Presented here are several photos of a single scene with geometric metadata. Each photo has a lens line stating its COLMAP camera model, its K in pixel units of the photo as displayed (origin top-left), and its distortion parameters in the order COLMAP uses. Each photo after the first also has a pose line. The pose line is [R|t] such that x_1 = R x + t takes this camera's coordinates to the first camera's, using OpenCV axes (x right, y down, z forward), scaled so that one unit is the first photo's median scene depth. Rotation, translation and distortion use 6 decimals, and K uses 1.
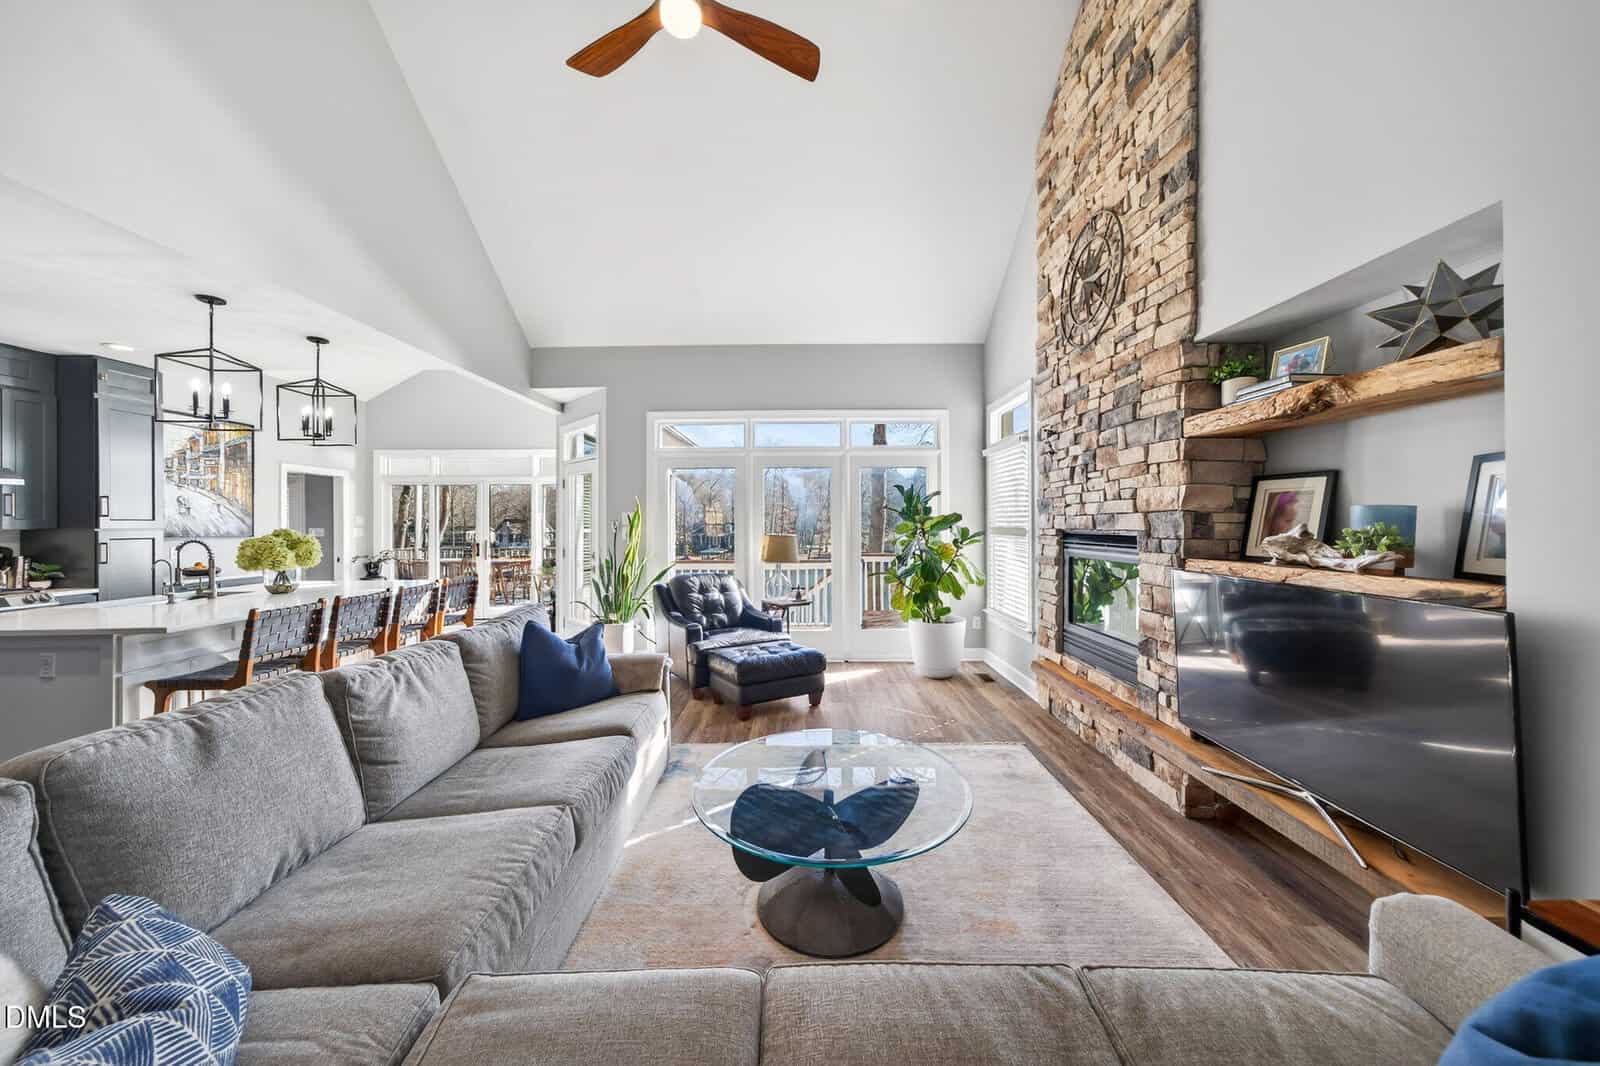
lens RADIAL K [[557.3, 0, 798.0], [0, 557.3, 524.0], [0, 0, 1]] dist [0.003560, 0.000753]
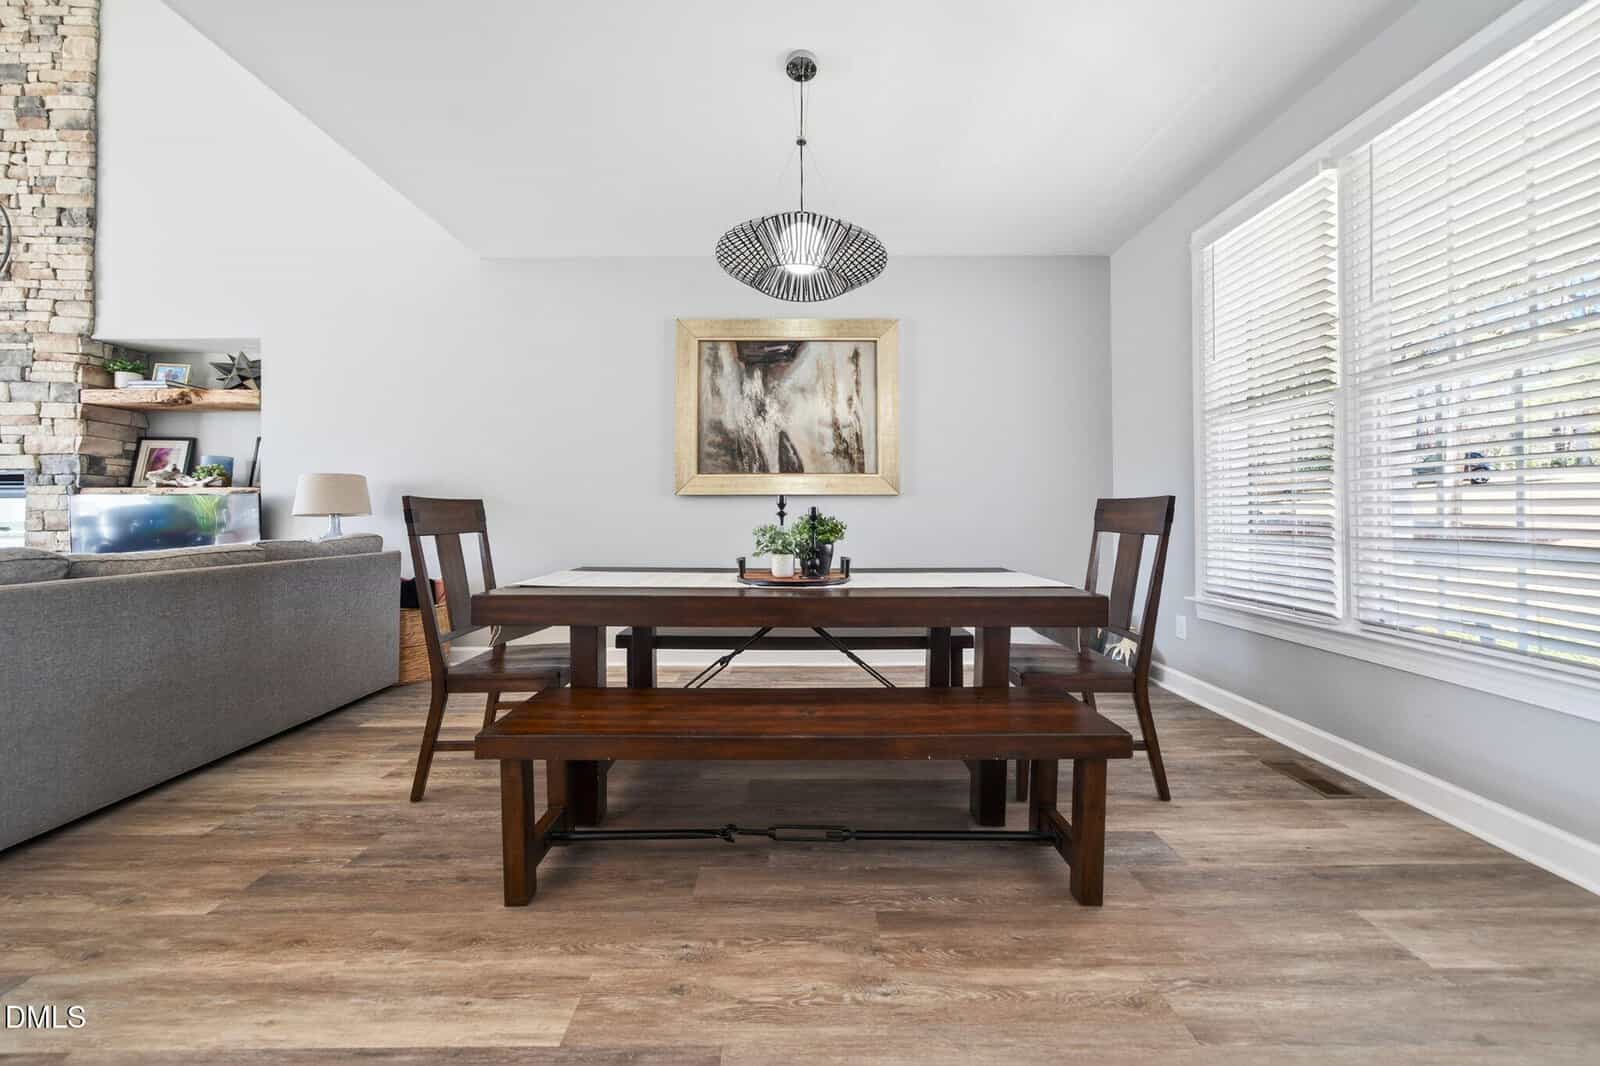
lens RADIAL K [[557.3, 0, 796.3], [0, 557.3, 502.4], [0, 0, 1]] dist [0.003560, 0.000753]
pose [[-0.002387, 0.024566, 0.999695, -0.604032], [0.009991, 0.999649, -0.024541, 0.124461], [-0.999947, 0.009930, -0.002631, -0.668491]]
